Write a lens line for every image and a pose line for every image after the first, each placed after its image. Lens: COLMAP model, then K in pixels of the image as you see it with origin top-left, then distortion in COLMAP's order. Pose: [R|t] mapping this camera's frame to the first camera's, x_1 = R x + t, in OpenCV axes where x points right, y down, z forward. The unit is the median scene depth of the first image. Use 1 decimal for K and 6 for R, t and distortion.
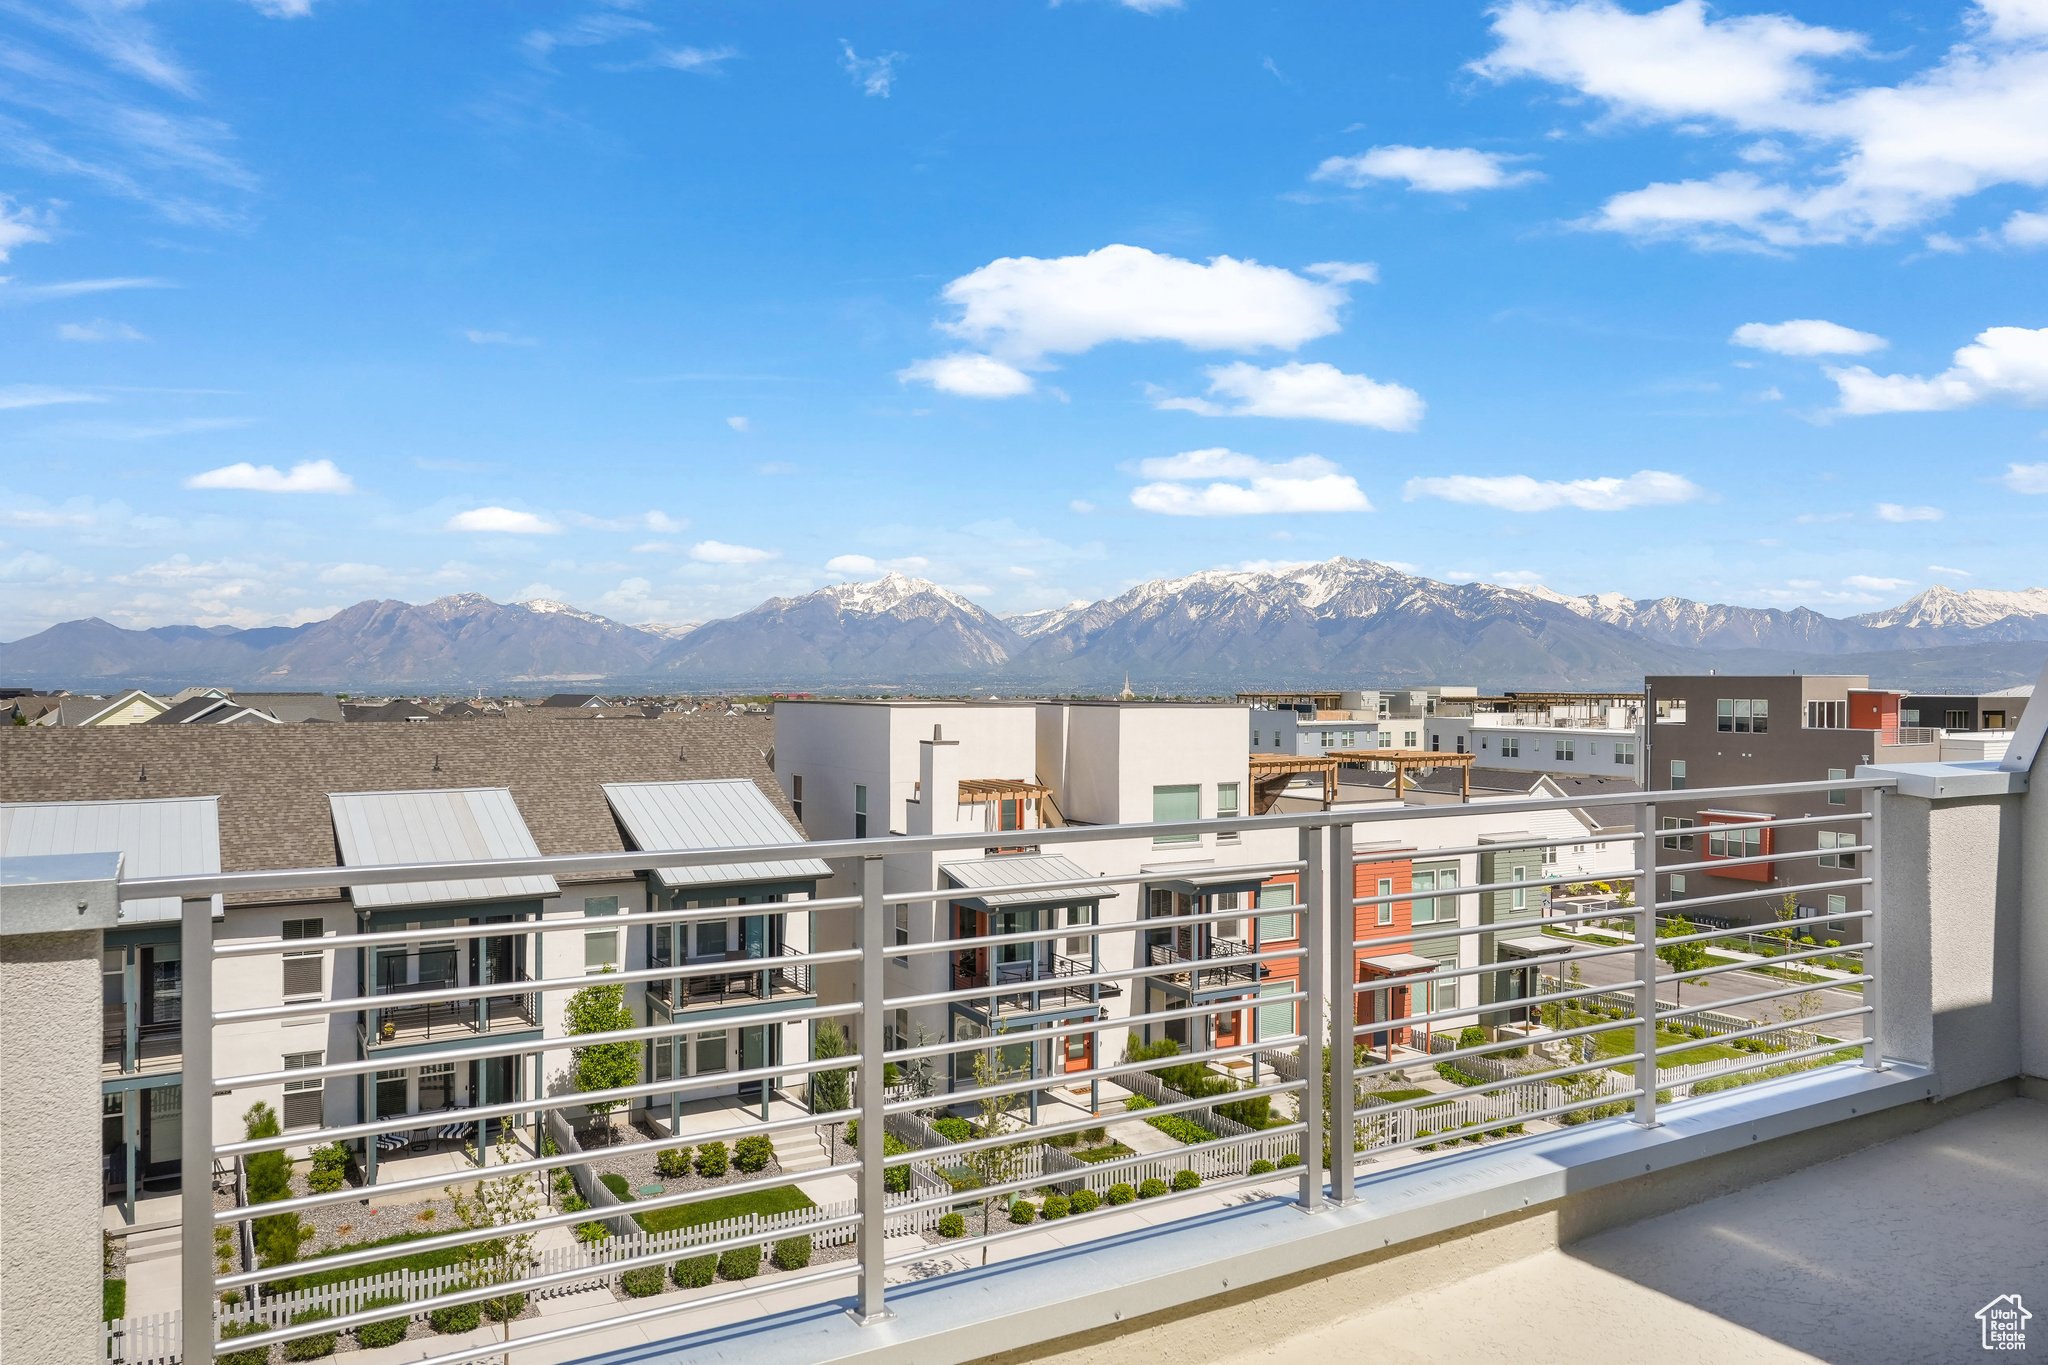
lens RADIAL K [[1473.1, 0, 1024.0], [0, 1473.1, 682.5], [0, 0, 1]] dist [-0.000087, -0.000670]
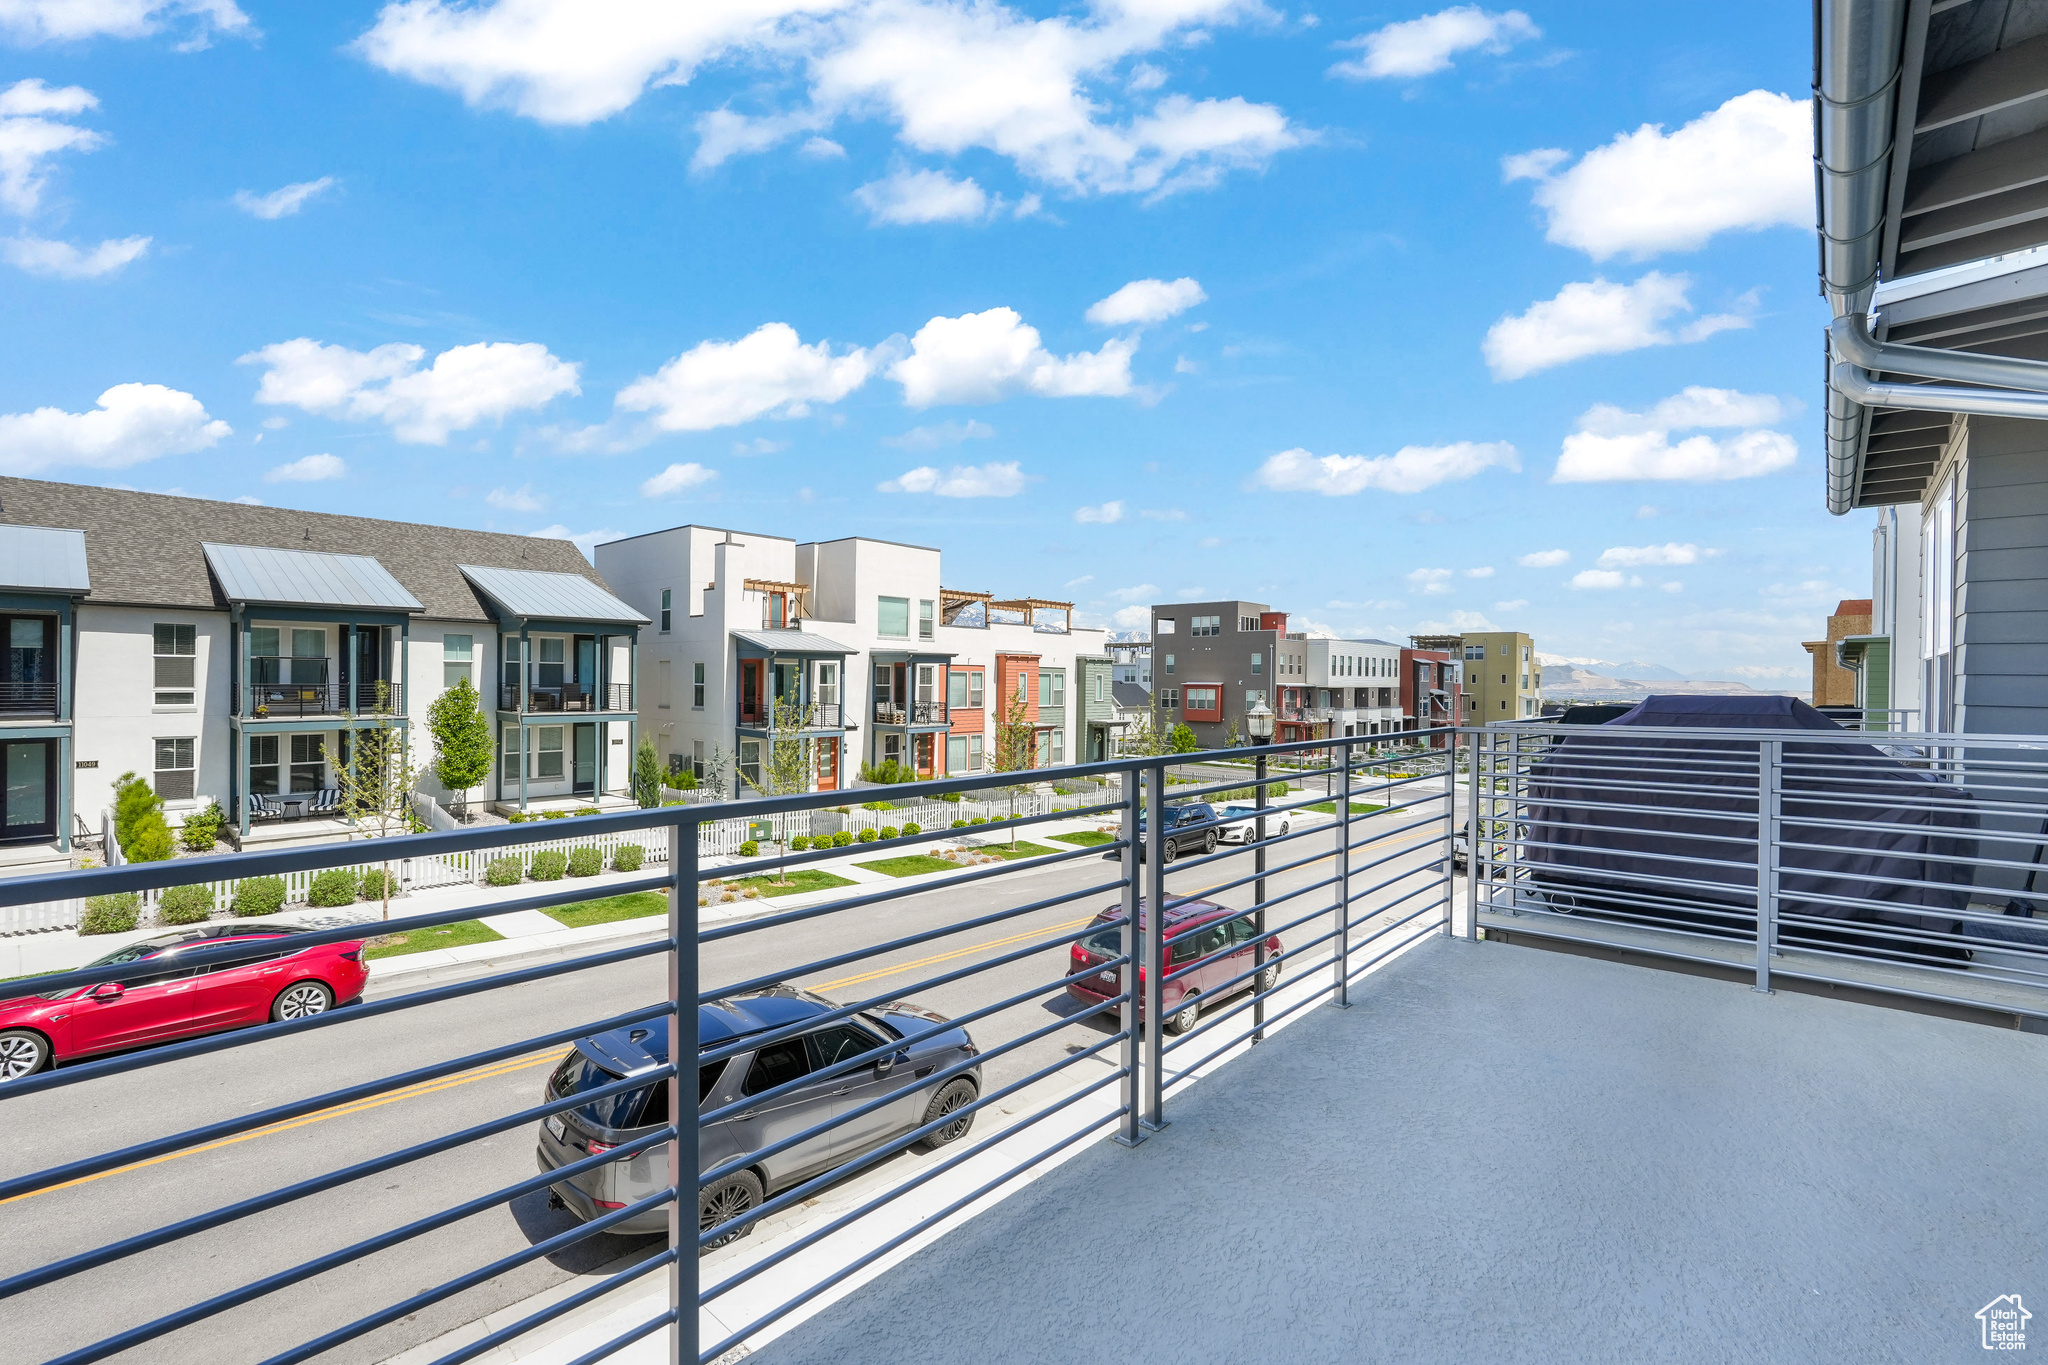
lens RADIAL K [[917.6, 0, 1024.0], [0, 917.6, 682.5], [0, 0, 1]] dist [-0.001636, 0.001235]
pose [[0.957221, 0.001996, 0.289350, -0.037082], [-0.002540, 0.999996, 0.001503, 0.150278], [-0.289346, -0.002174, 0.957222, 0.072676]]
